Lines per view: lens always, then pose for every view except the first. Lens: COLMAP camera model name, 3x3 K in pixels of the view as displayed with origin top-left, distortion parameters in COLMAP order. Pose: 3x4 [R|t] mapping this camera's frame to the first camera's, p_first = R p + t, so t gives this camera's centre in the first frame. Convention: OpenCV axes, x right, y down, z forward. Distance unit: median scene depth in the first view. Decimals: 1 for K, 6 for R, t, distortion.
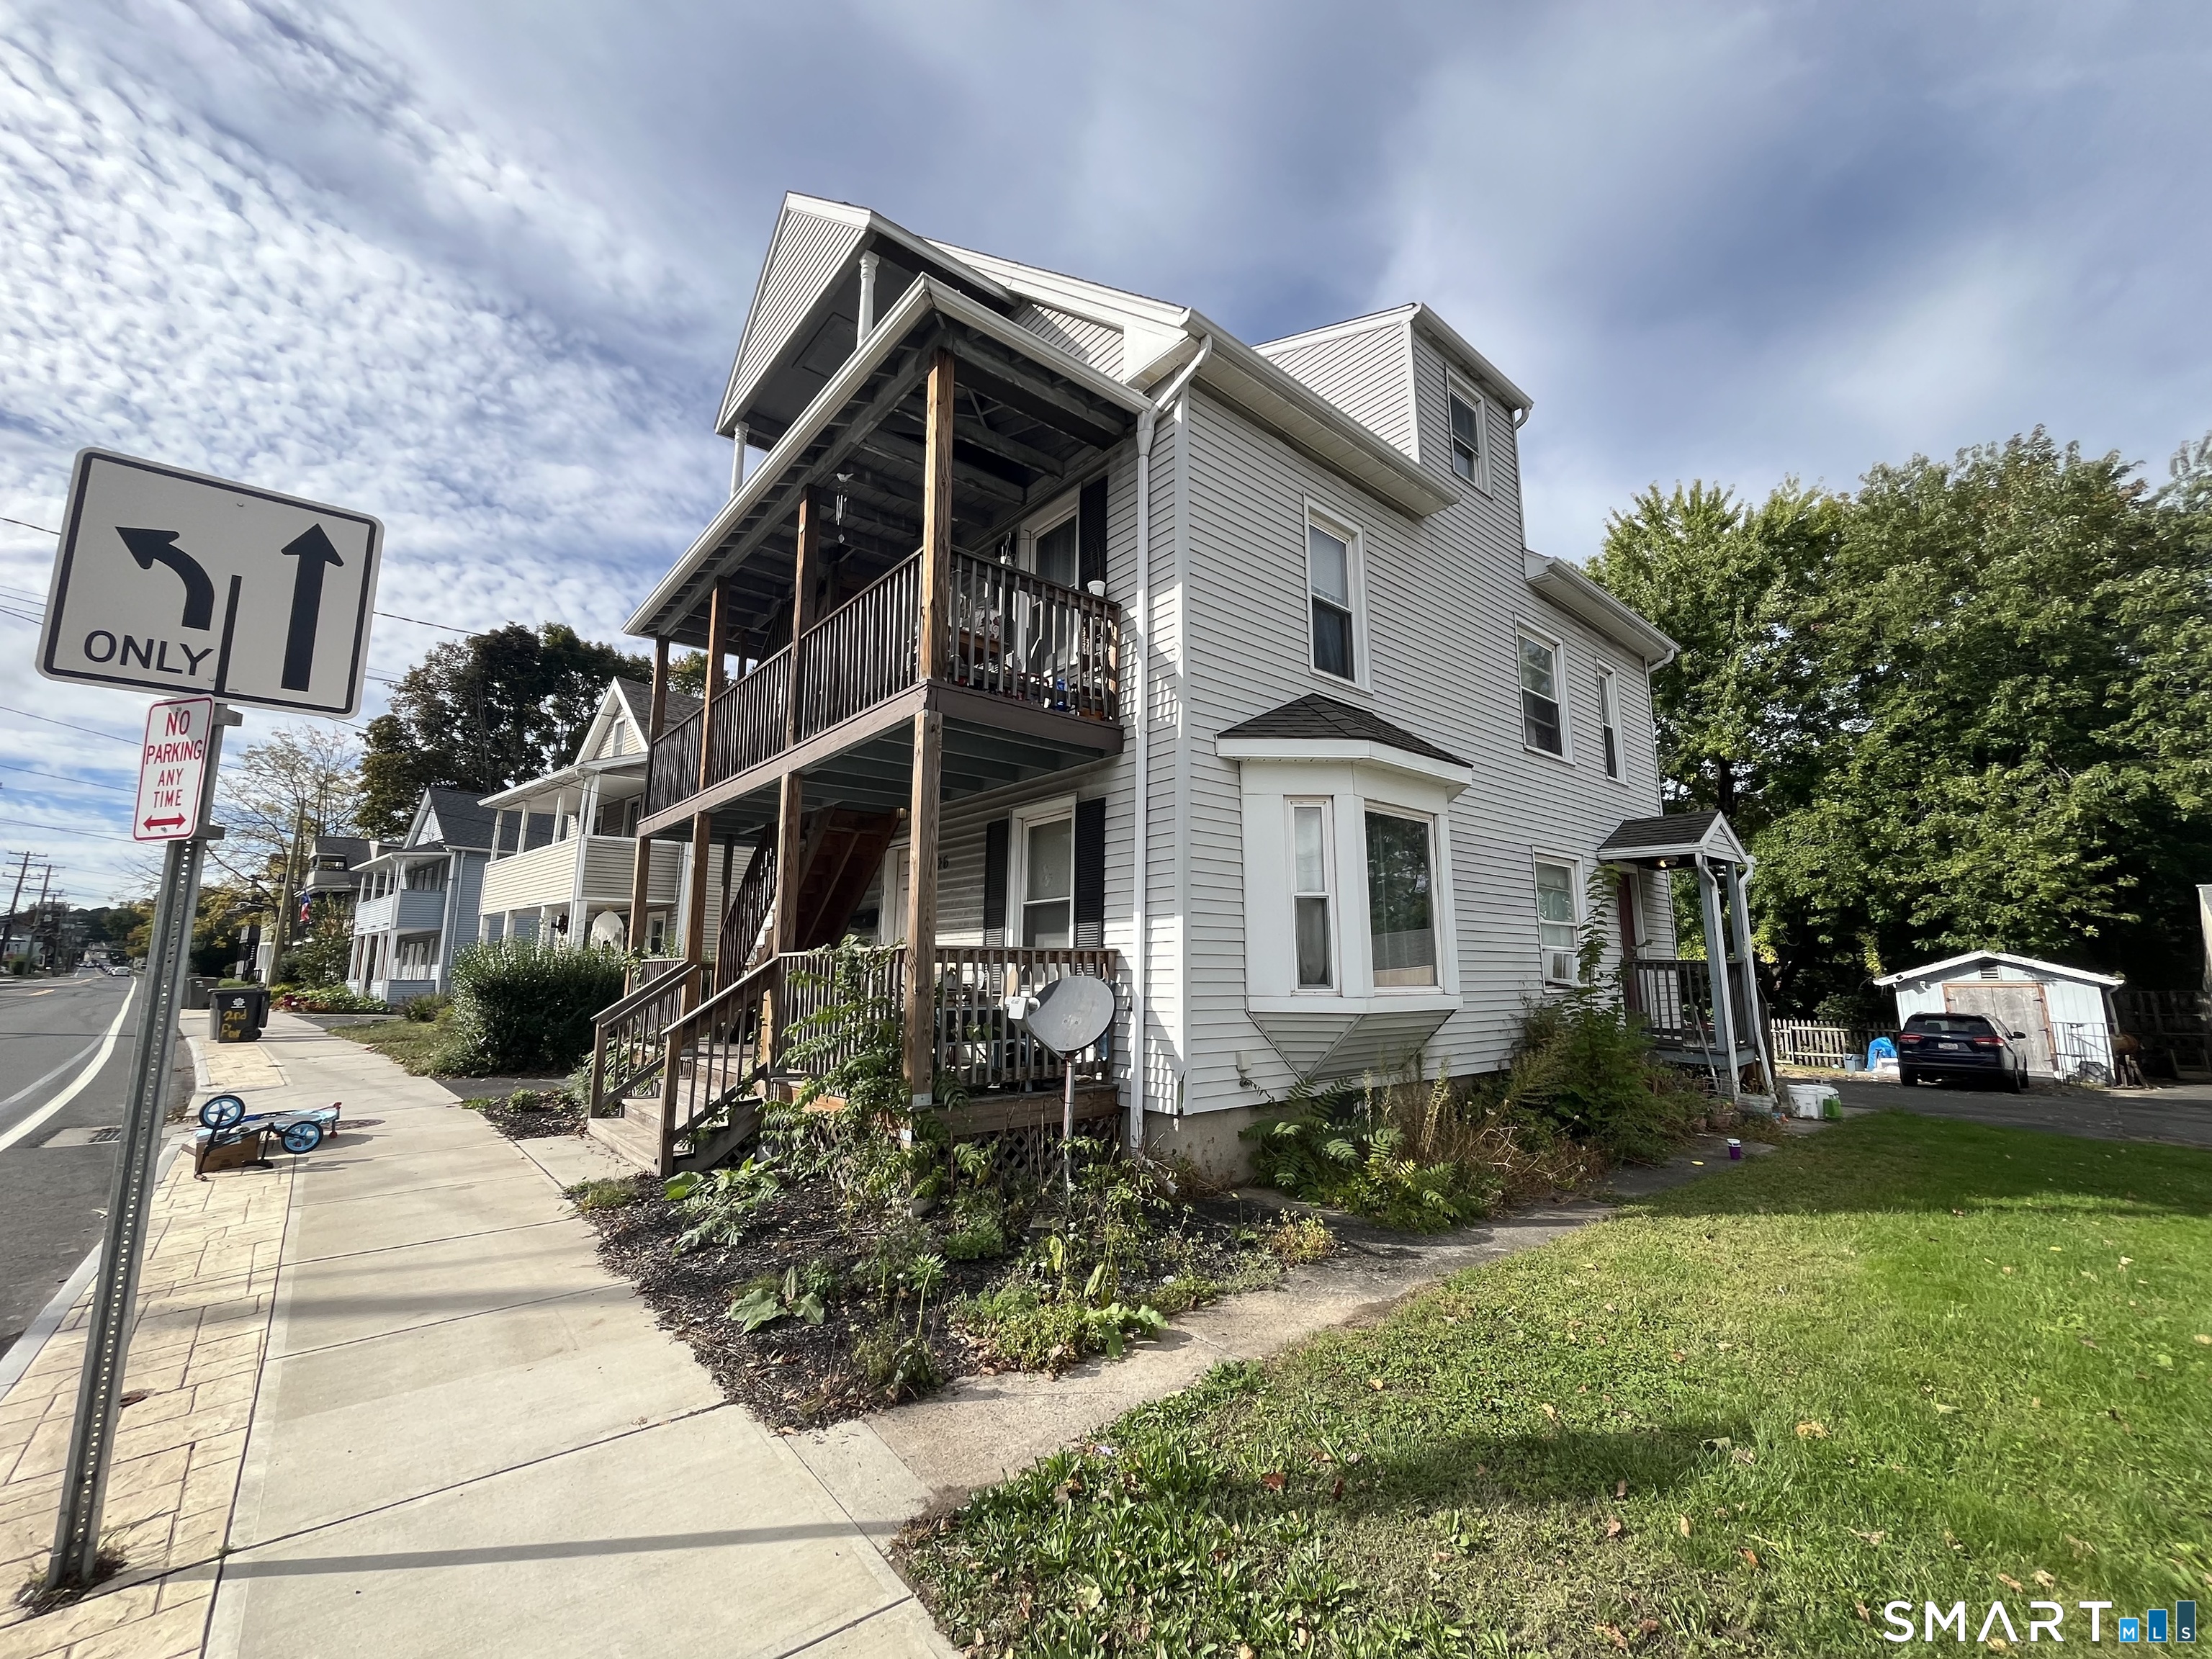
lens RADIAL K [[895.5, 0, 1106.1], [0, 895.5, 831.3], [0, 0, 1]] dist [-0.002423, -0.000076]
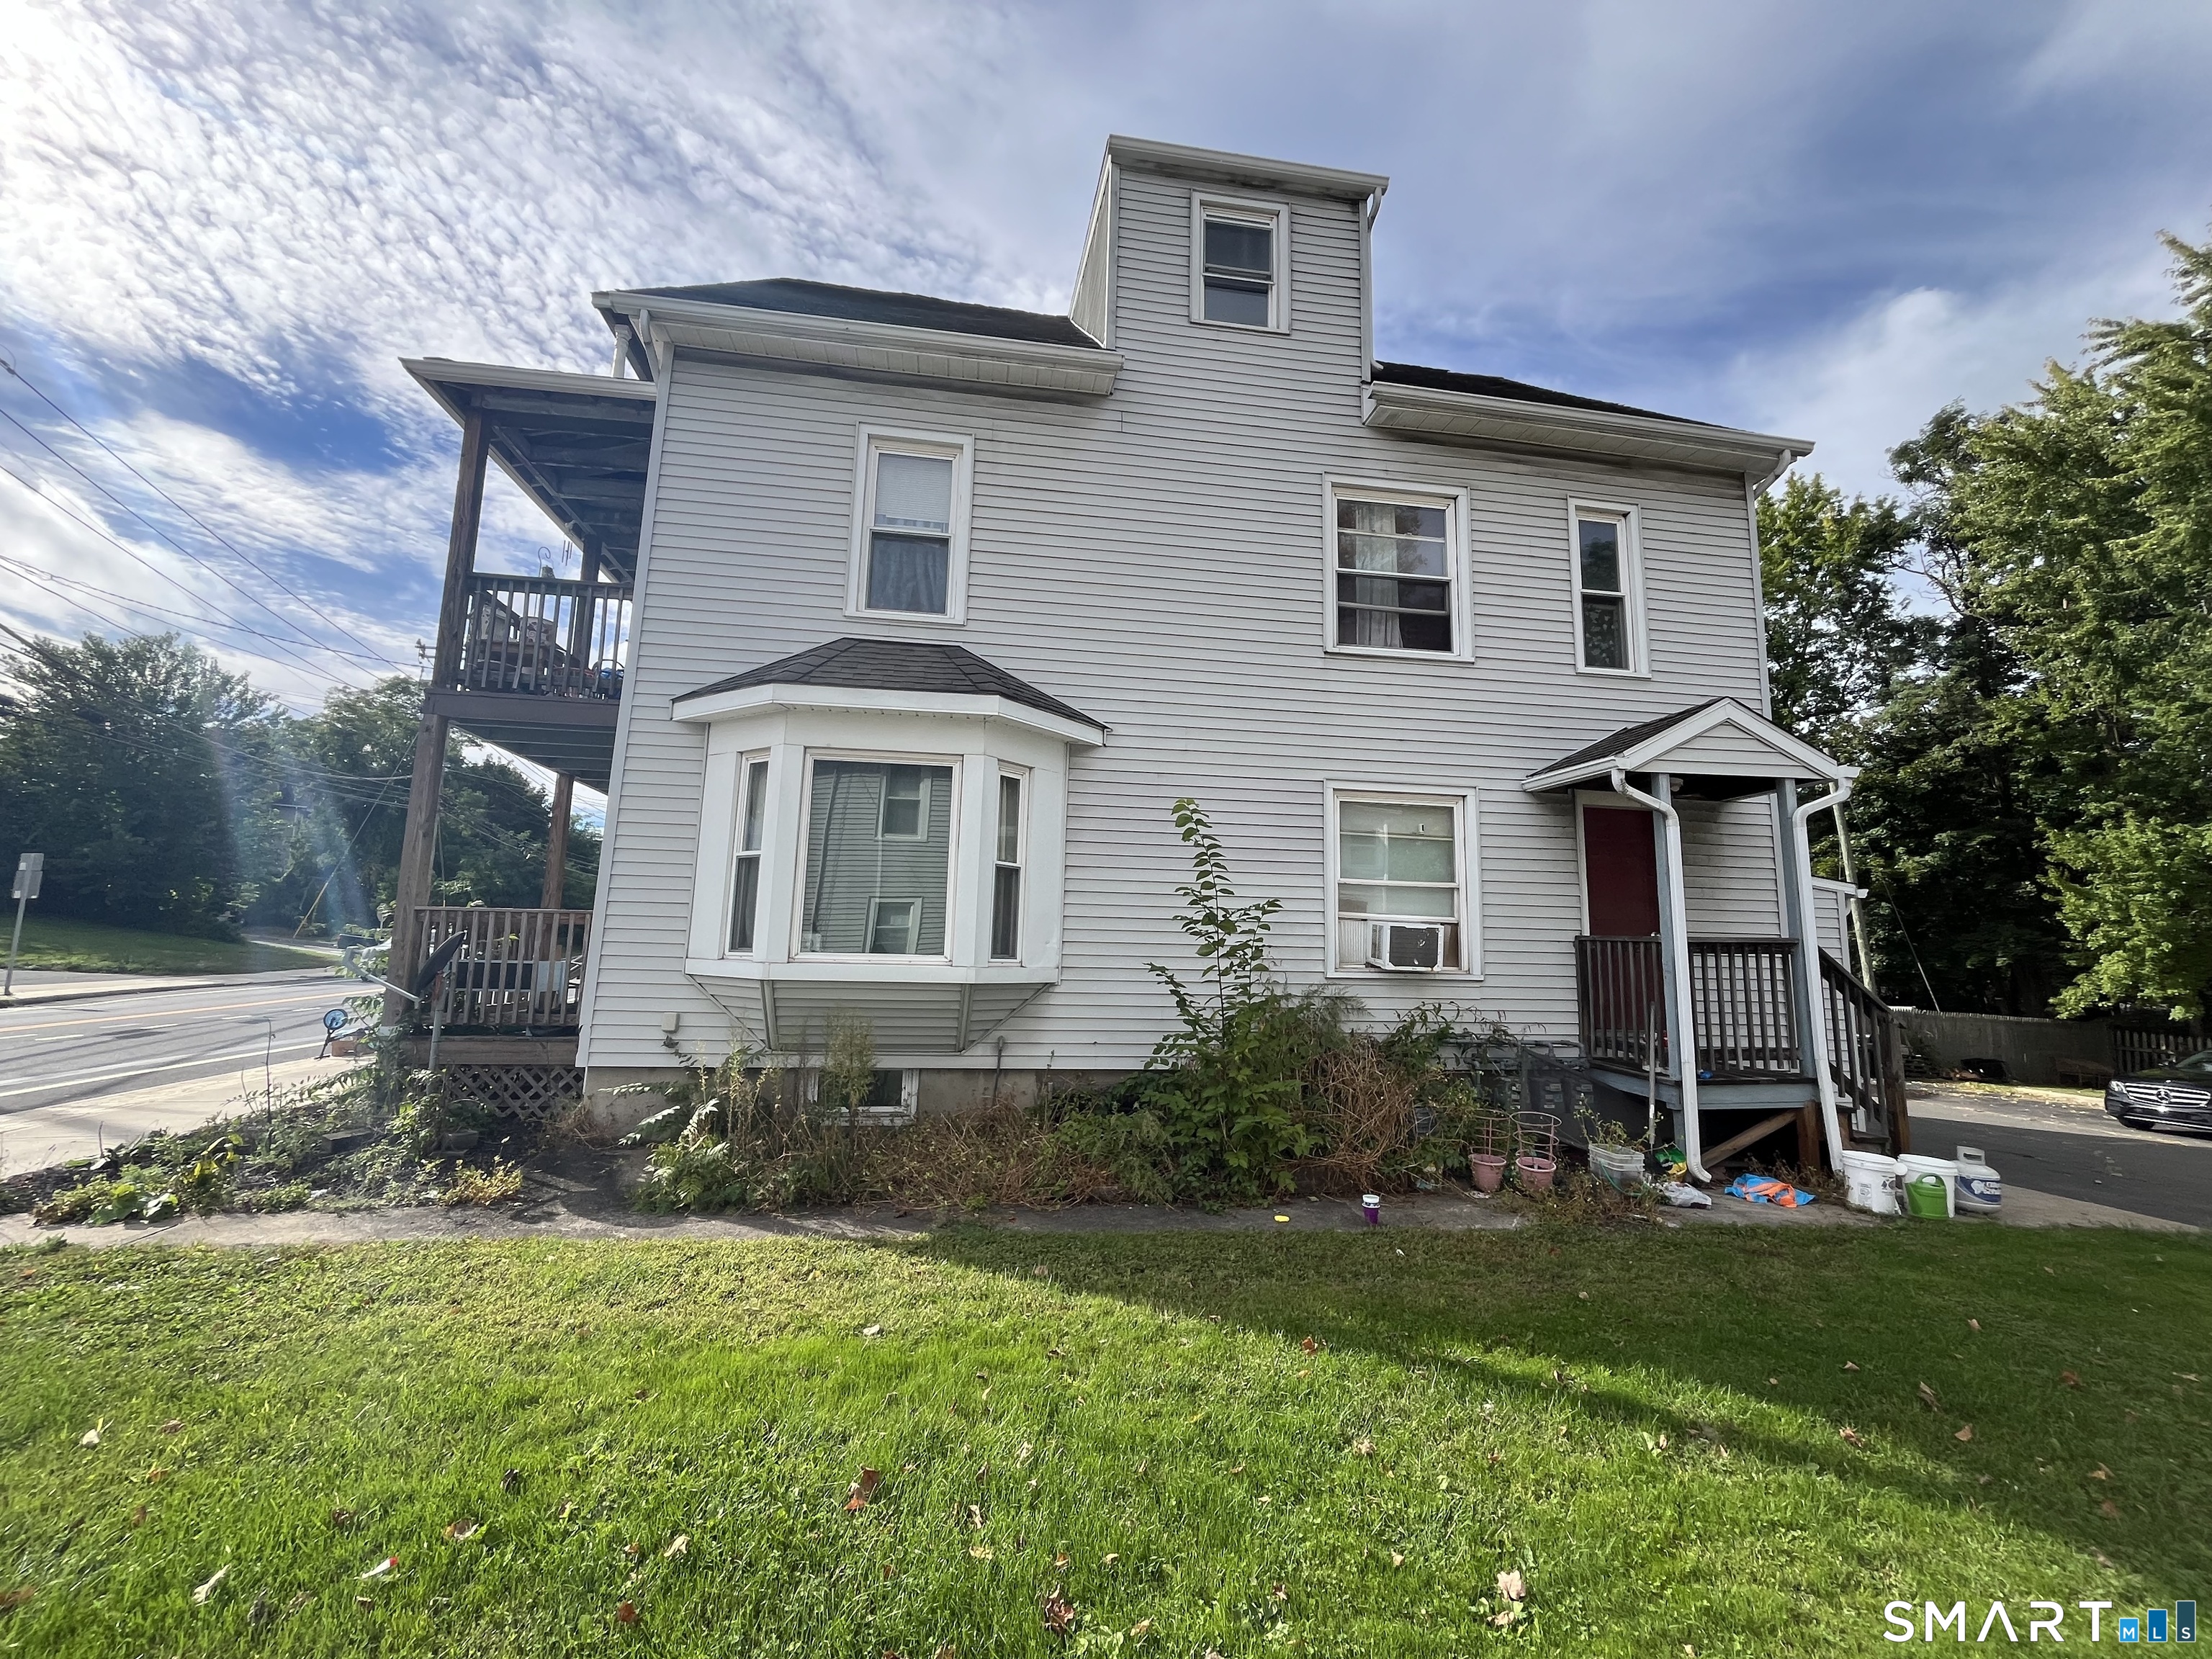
lens RADIAL K [[895.5, 0, 1100.2], [0, 895.5, 829.0], [0, 0, 1]] dist [-0.002423, -0.000076]
pose [[0.846095, -0.056369, -0.530043, 1.055502], [0.062707, 0.998014, -0.006039, 0.074246], [0.529331, -0.028128, 0.847949, 0.393733]]
